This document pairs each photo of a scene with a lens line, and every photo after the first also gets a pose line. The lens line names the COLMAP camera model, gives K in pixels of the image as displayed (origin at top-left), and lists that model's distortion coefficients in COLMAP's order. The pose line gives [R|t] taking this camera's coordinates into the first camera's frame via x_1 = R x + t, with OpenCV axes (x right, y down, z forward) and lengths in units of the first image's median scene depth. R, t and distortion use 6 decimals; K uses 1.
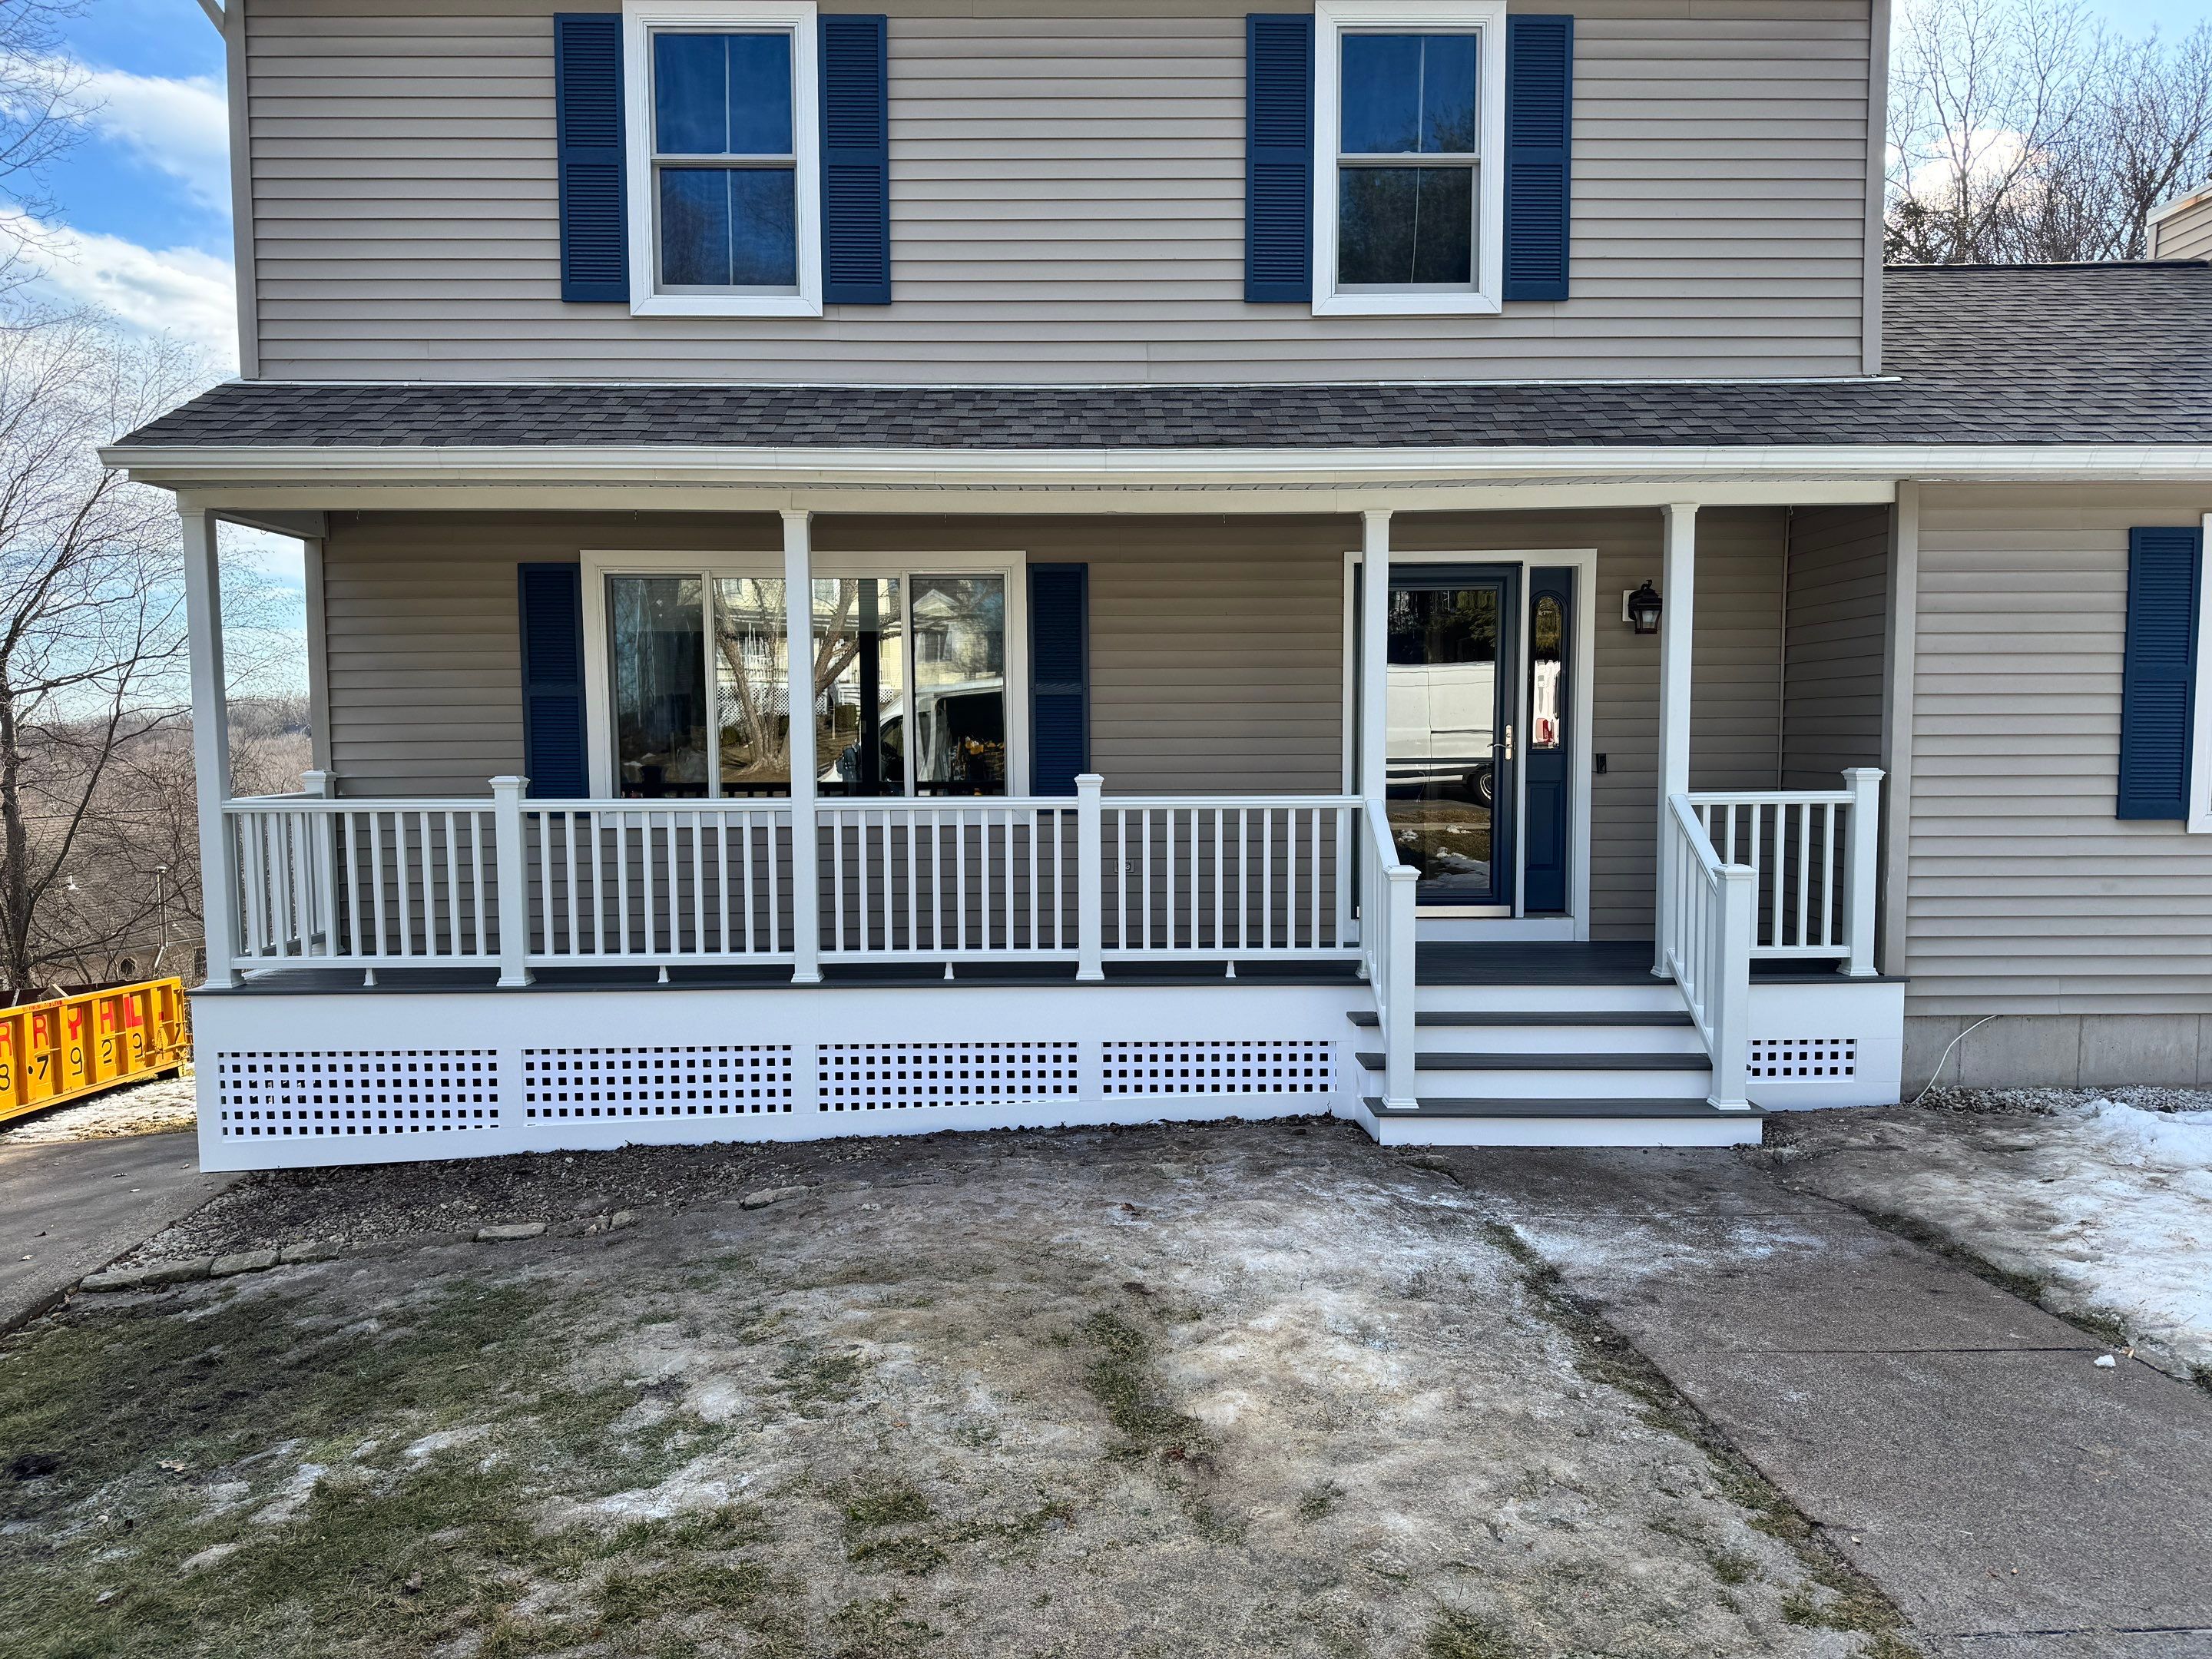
lens RADIAL K [[1483.8, 0, 1106.0], [0, 1483.8, 829.5], [0, 0, 1]] dist [0.001580, -0.002015]
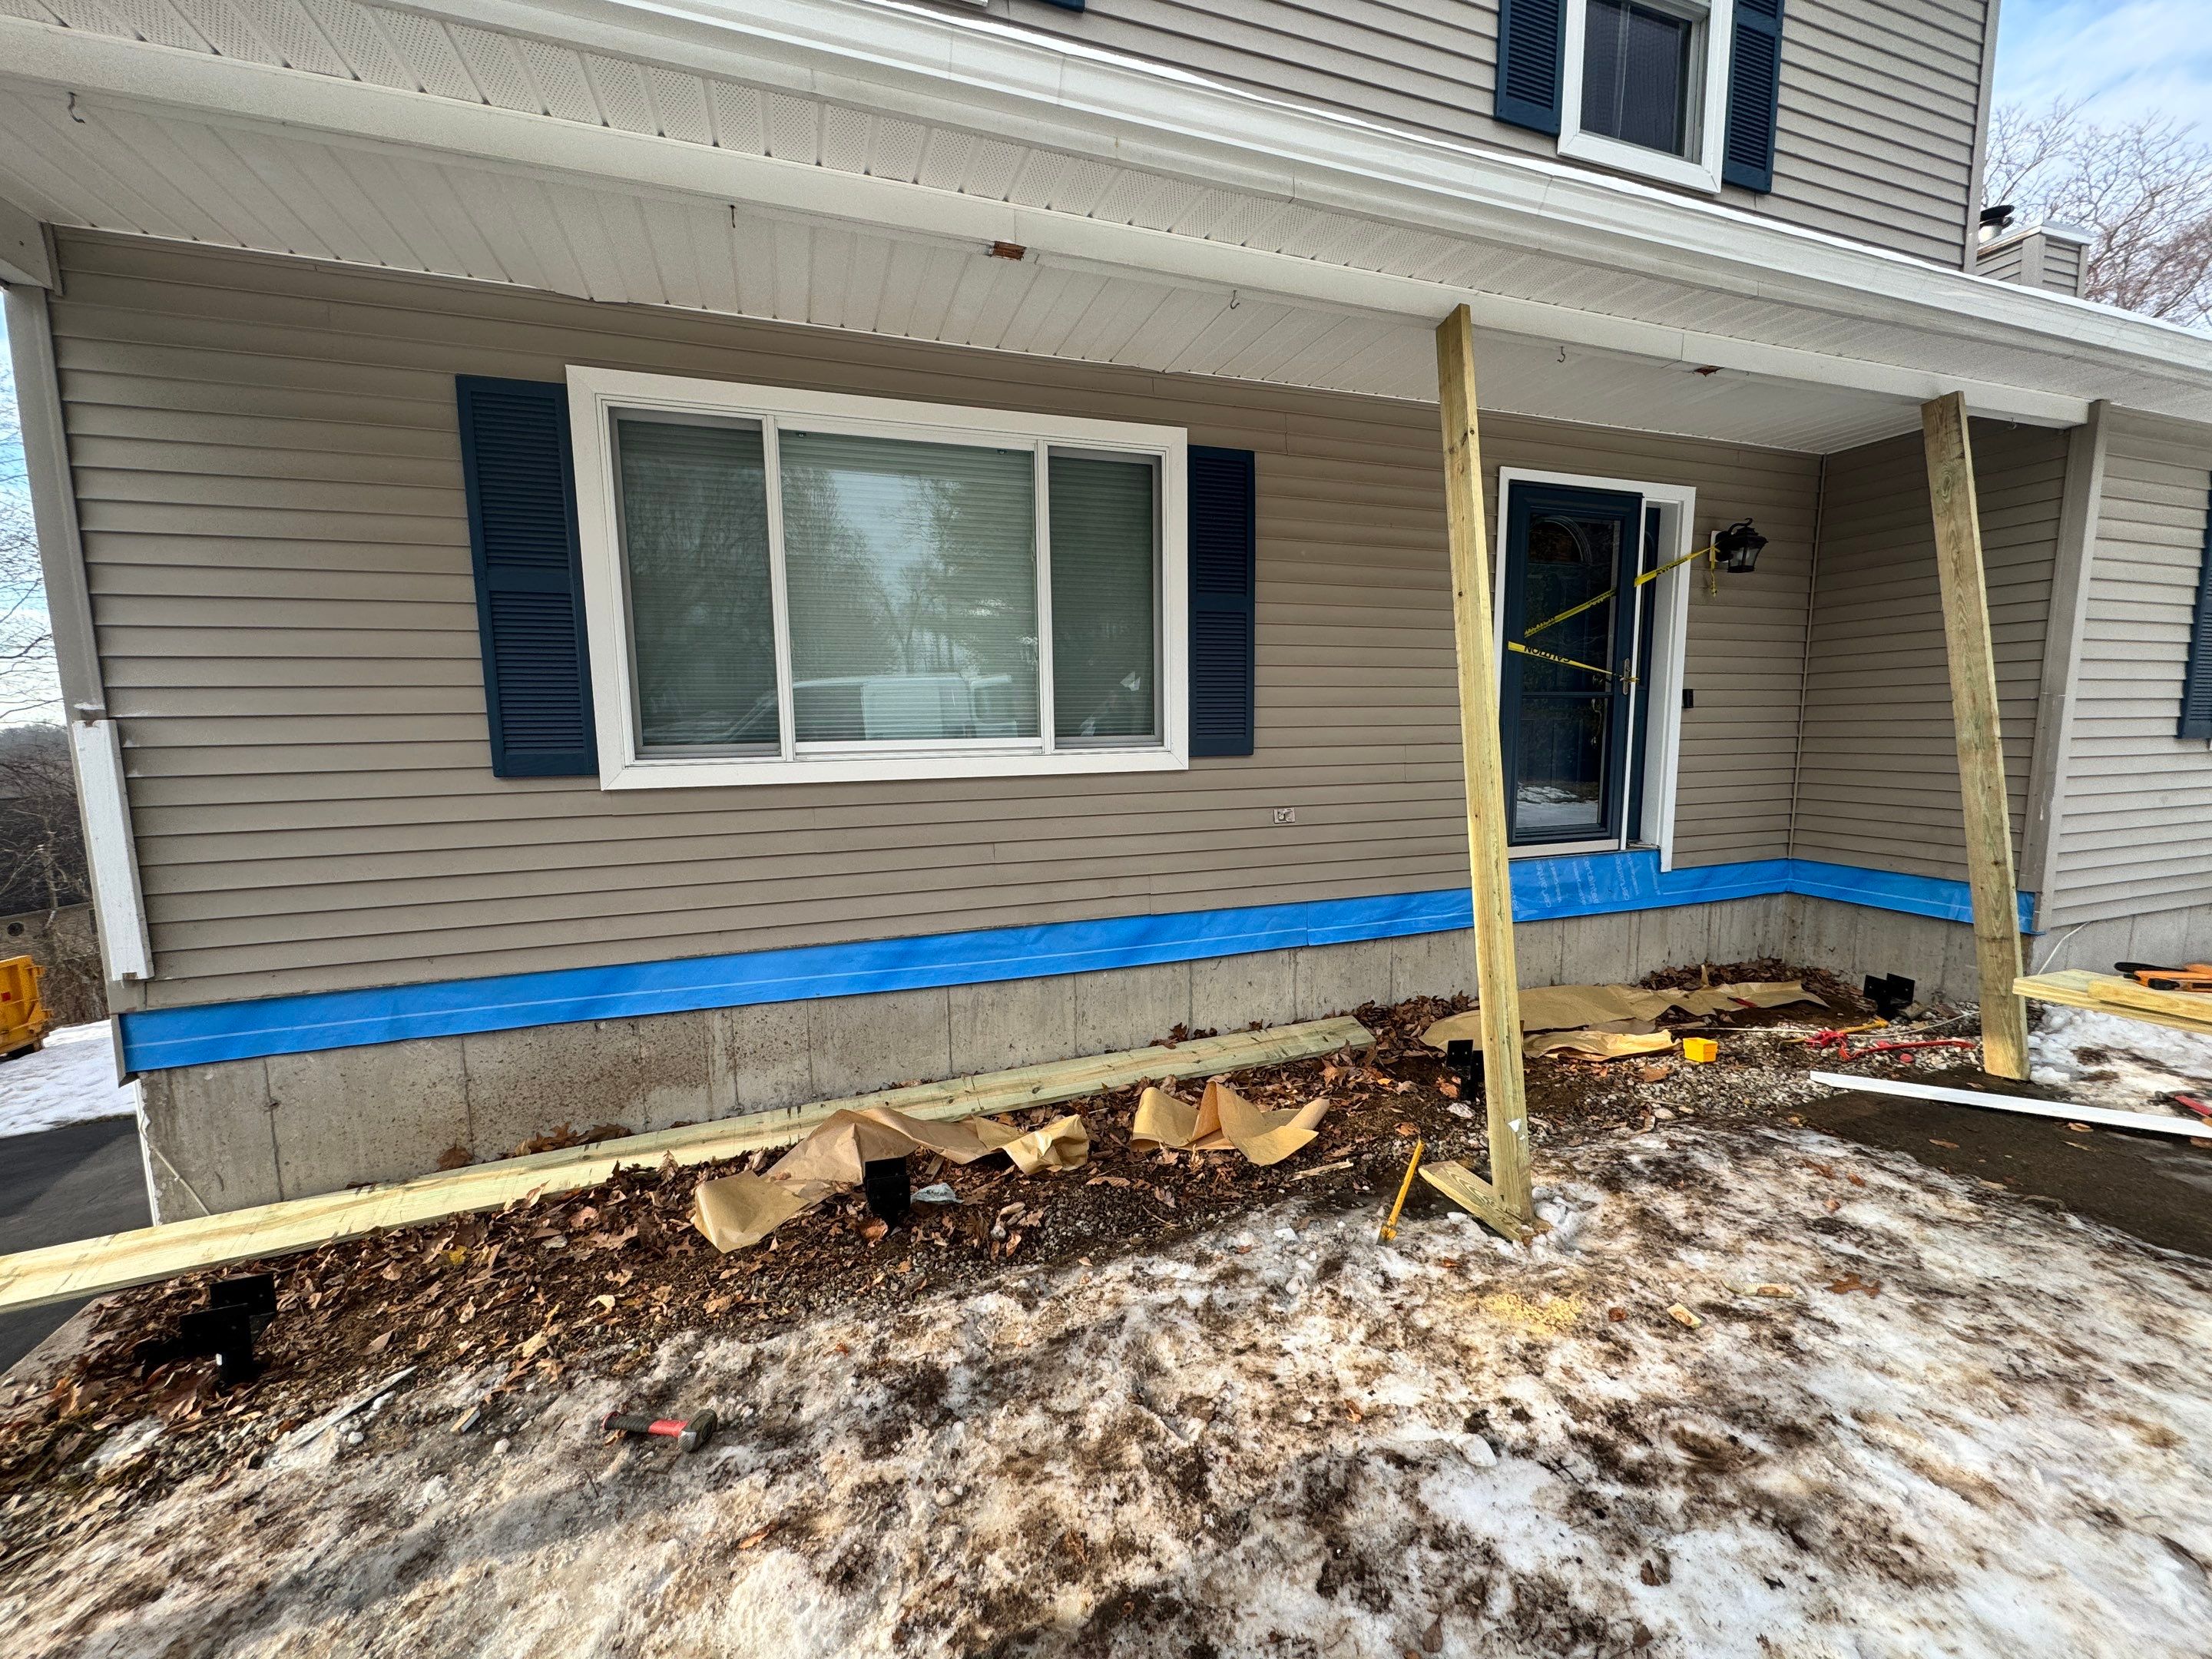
lens RADIAL K [[862.1, 0, 1098.1], [0, 862.1, 824.9], [0, 0, 1]] dist [-0.003440, -0.000380]
pose [[0.952554, -0.041972, 0.301461, -0.275531], [0.028679, 0.998417, 0.048389, 0.003144], [-0.303015, -0.037447, 0.952250, 0.607808]]
